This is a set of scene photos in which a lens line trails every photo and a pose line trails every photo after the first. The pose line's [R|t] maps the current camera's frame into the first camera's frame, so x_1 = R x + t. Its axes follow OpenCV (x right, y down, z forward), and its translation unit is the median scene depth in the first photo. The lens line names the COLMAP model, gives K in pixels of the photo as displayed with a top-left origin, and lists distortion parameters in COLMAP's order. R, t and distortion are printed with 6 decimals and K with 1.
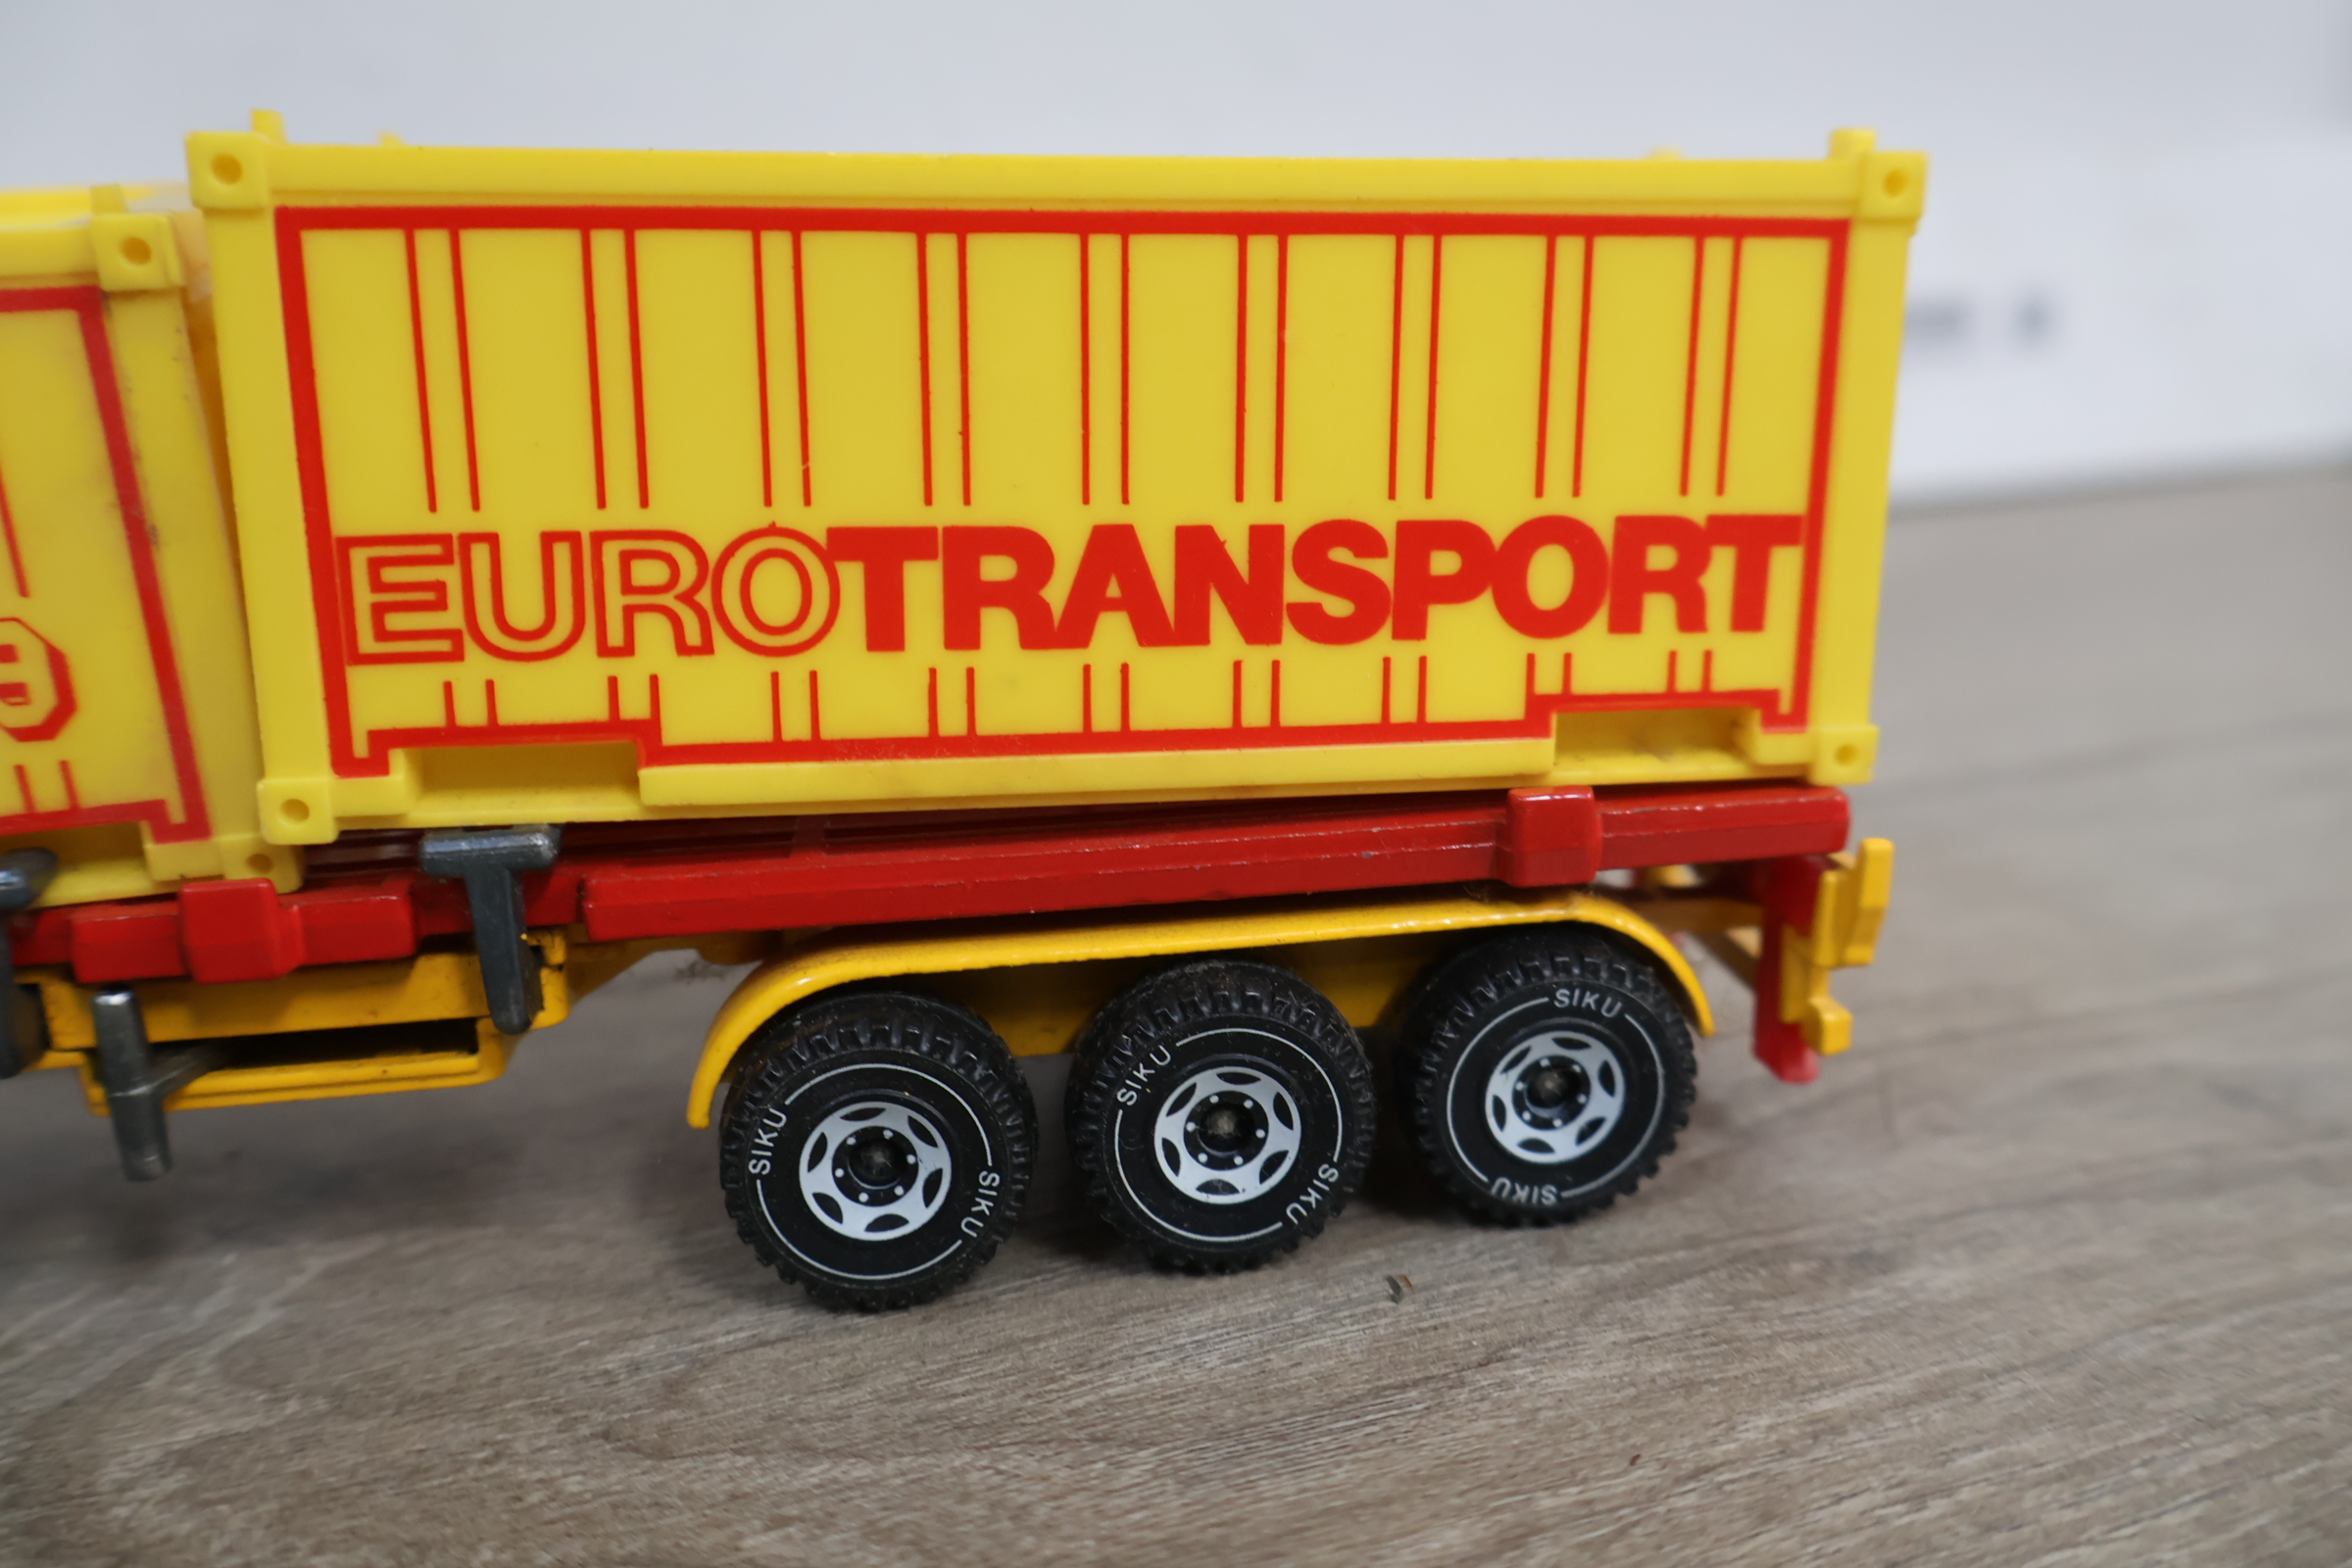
lens RADIAL K [[2065.8, 0, 1190.7], [0, 2065.8, 785.7], [0, 0, 1]] dist [0.010170, -0.015157]
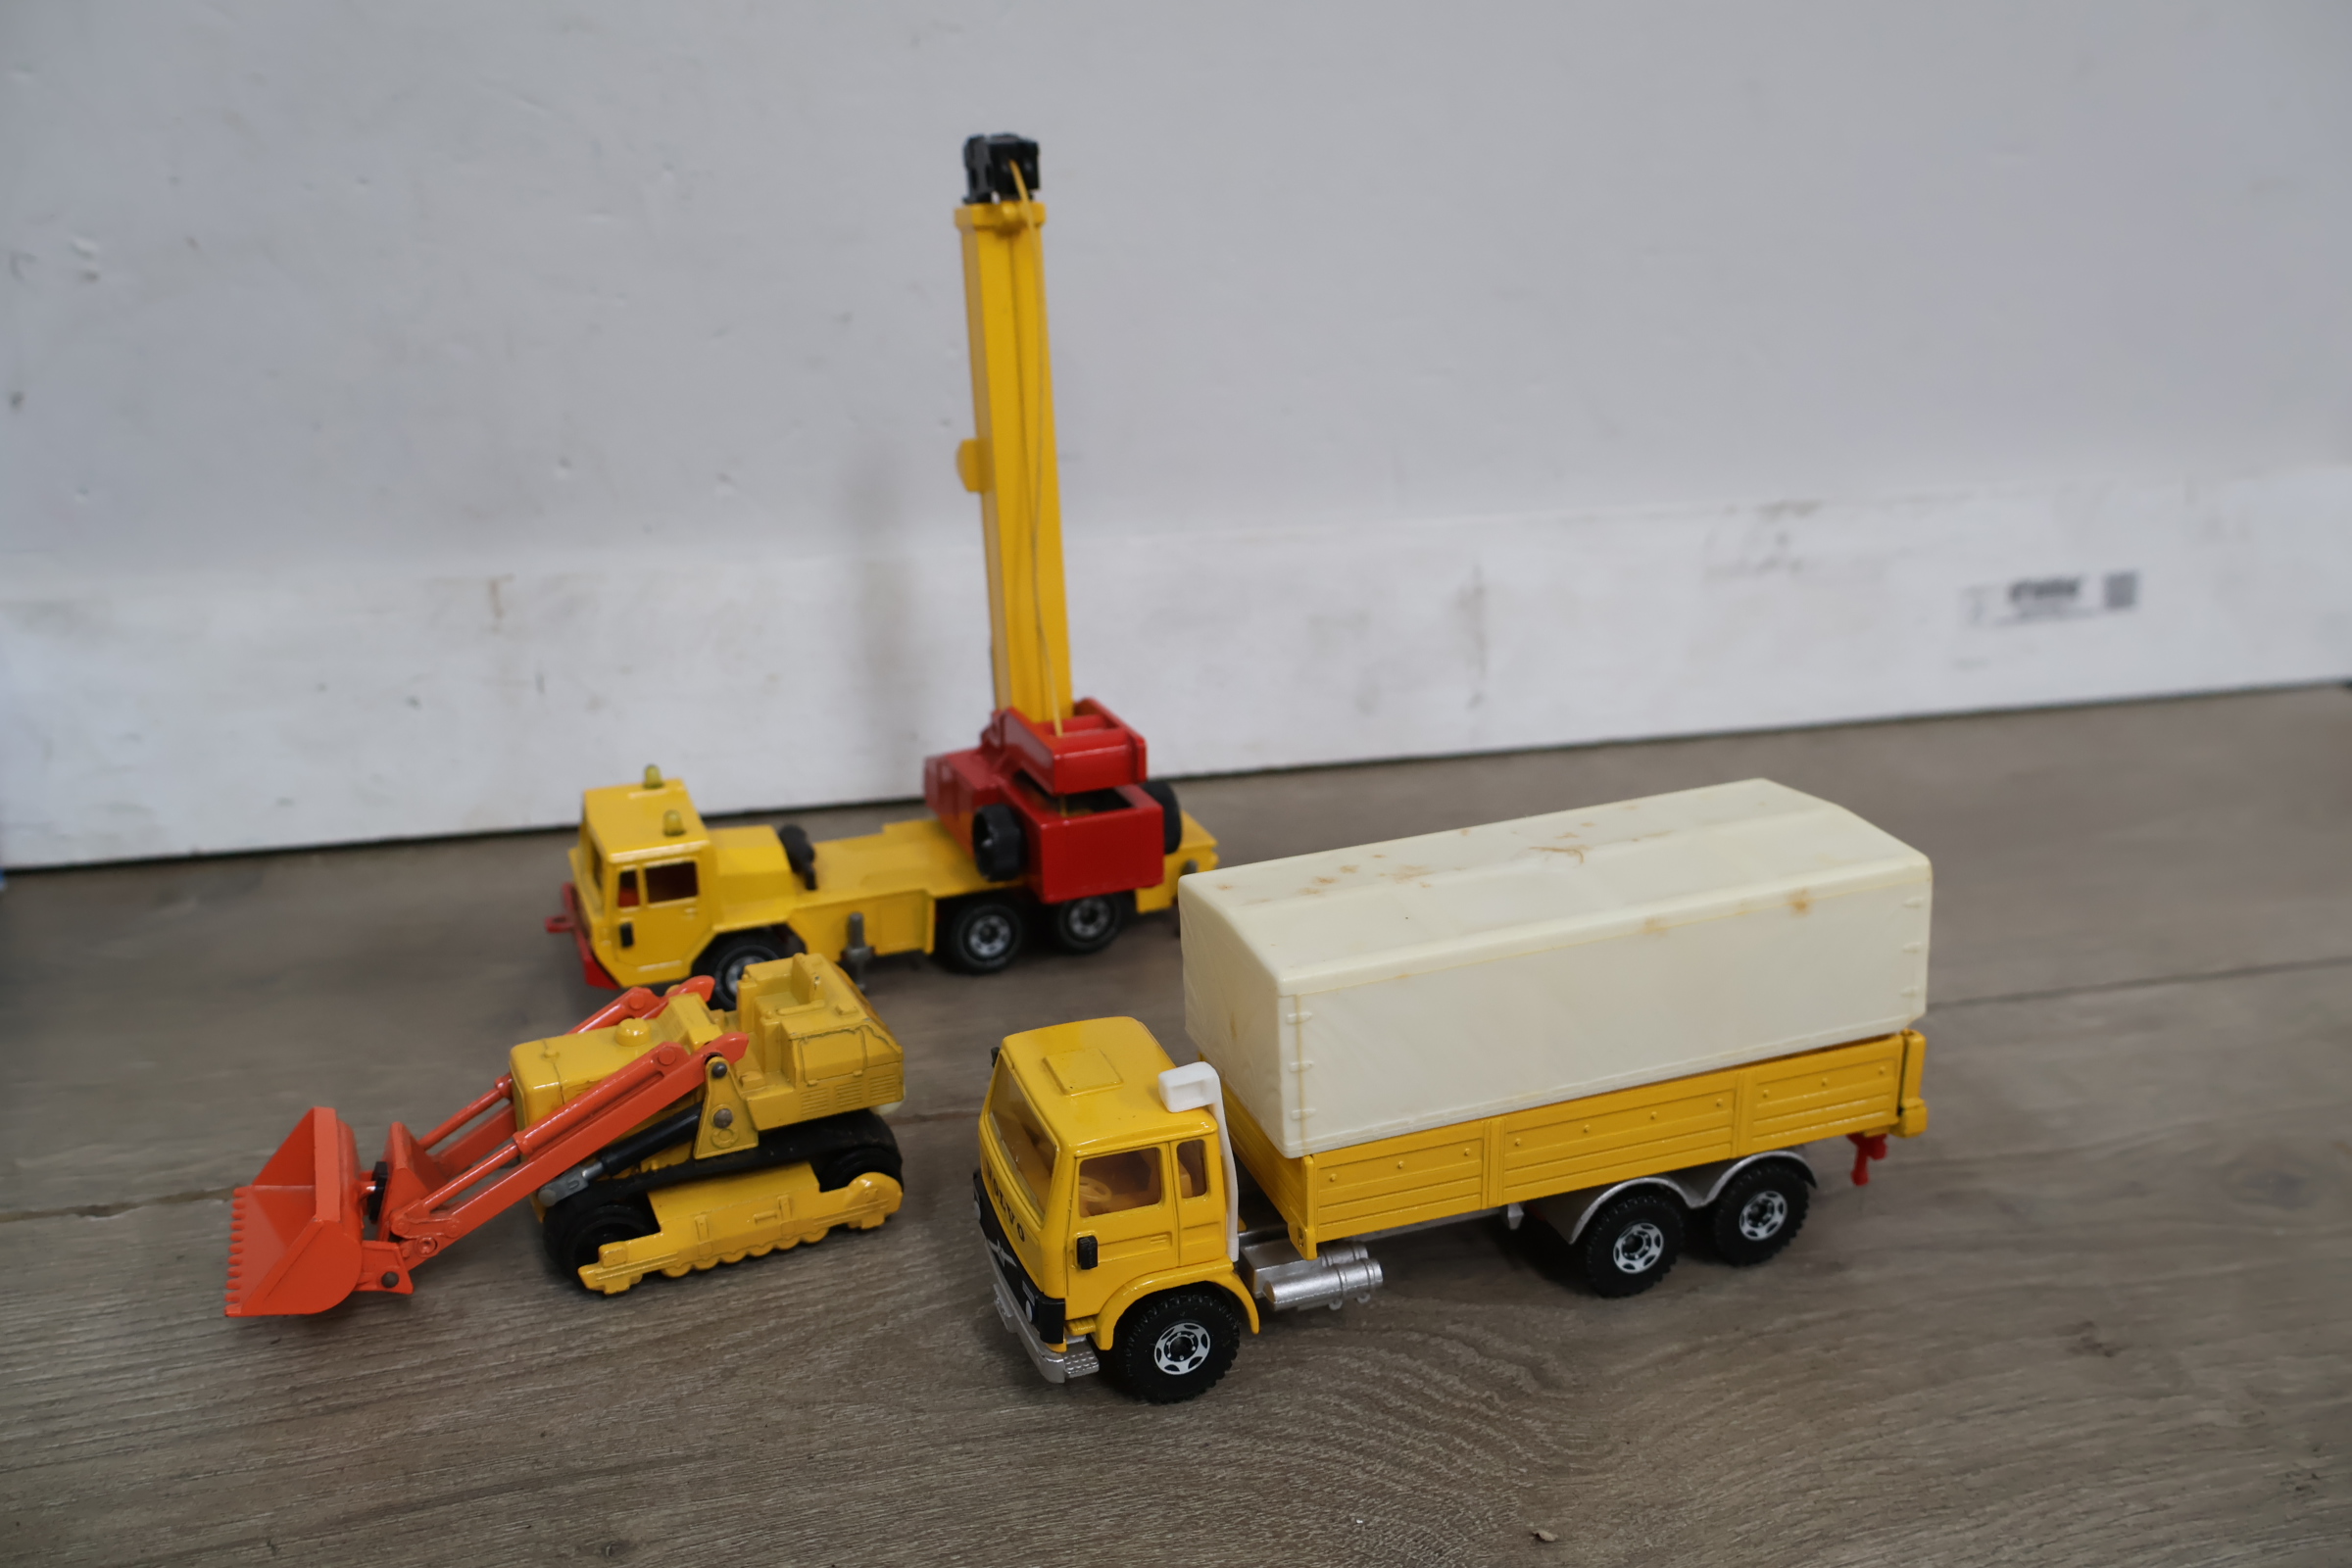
lens RADIAL K [[2094.5, 0, 1171.1], [0, 2094.5, 808.7], [0, 0, 1]] dist [0.010767, 0.012085]
pose [[0.991888, 0.065140, -0.109157, -0.289120], [-0.053243, 0.992663, 0.108563, -0.636189], [0.115428, -0.101870, 0.988078, -1.818238]]
